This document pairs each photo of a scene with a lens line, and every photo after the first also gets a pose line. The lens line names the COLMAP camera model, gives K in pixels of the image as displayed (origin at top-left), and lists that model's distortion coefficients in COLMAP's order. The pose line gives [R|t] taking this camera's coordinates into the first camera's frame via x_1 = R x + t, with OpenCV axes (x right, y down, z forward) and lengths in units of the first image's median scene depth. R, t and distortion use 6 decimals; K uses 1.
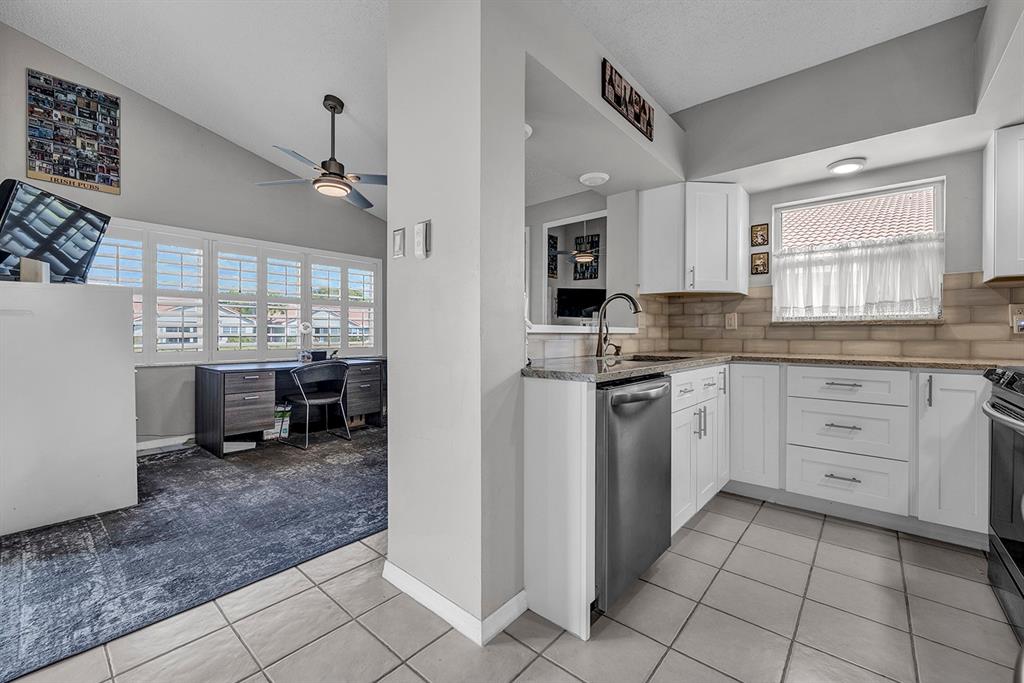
lens RADIAL K [[425.7, 0, 511.4], [0, 425.7, 336.5], [0, 0, 1]] dist [-0.000085, -0.000082]
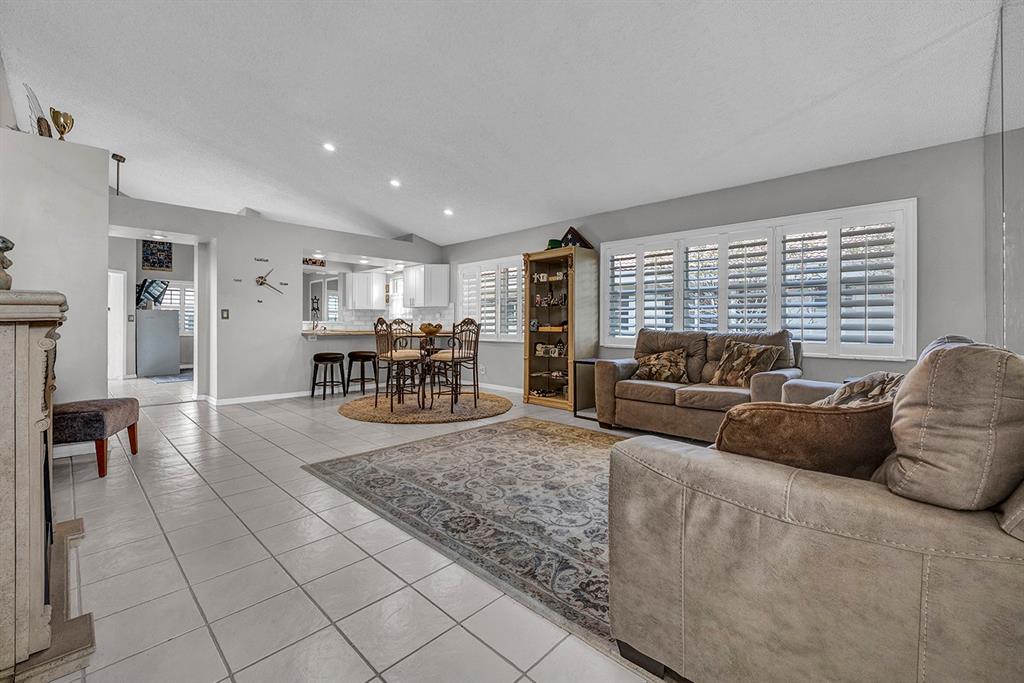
lens RADIAL K [[425.7, 0, 501.8], [0, 425.7, 322.5], [0, 0, 1]] dist [-0.000085, -0.000082]
pose [[0.998075, 0.006581, -0.061667, 1.564023], [-0.007000, 0.999954, -0.006579, 0.000794], [0.061621, 0.006998, 0.998075, -1.826625]]
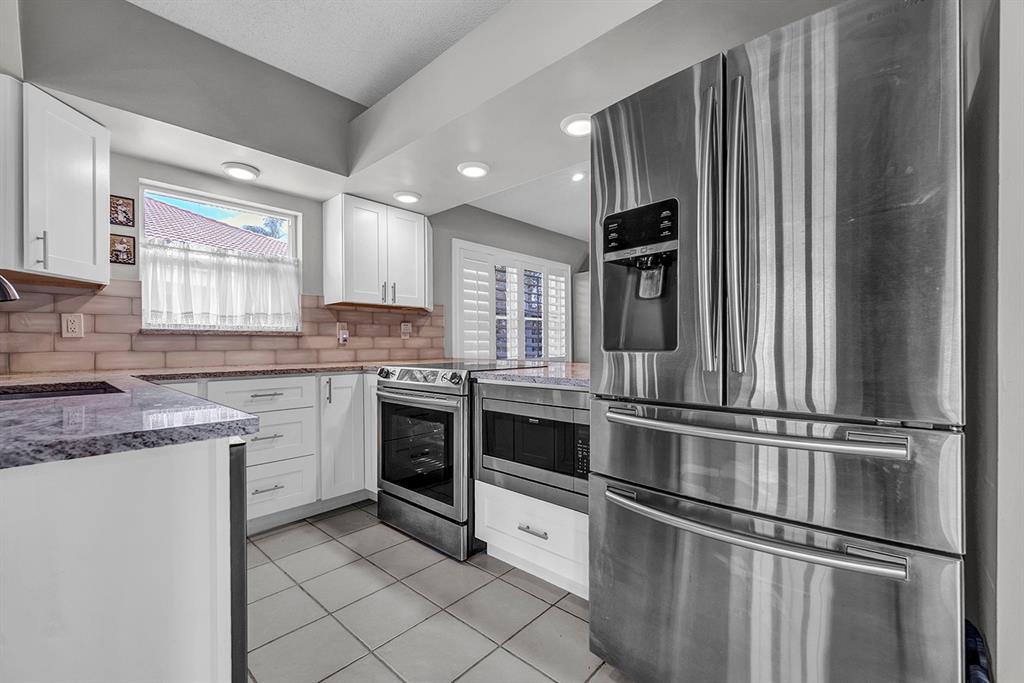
lens RADIAL K [[425.7, 0, 519.9], [0, 425.7, 346.6], [0, 0, 1]] dist [-0.000085, -0.000082]
pose [[0.020218, -0.006266, 0.999776, -0.152980], [0.009045, 0.999941, 0.006084, -0.000192], [-0.999755, 0.008920, 0.020273, 0.302940]]
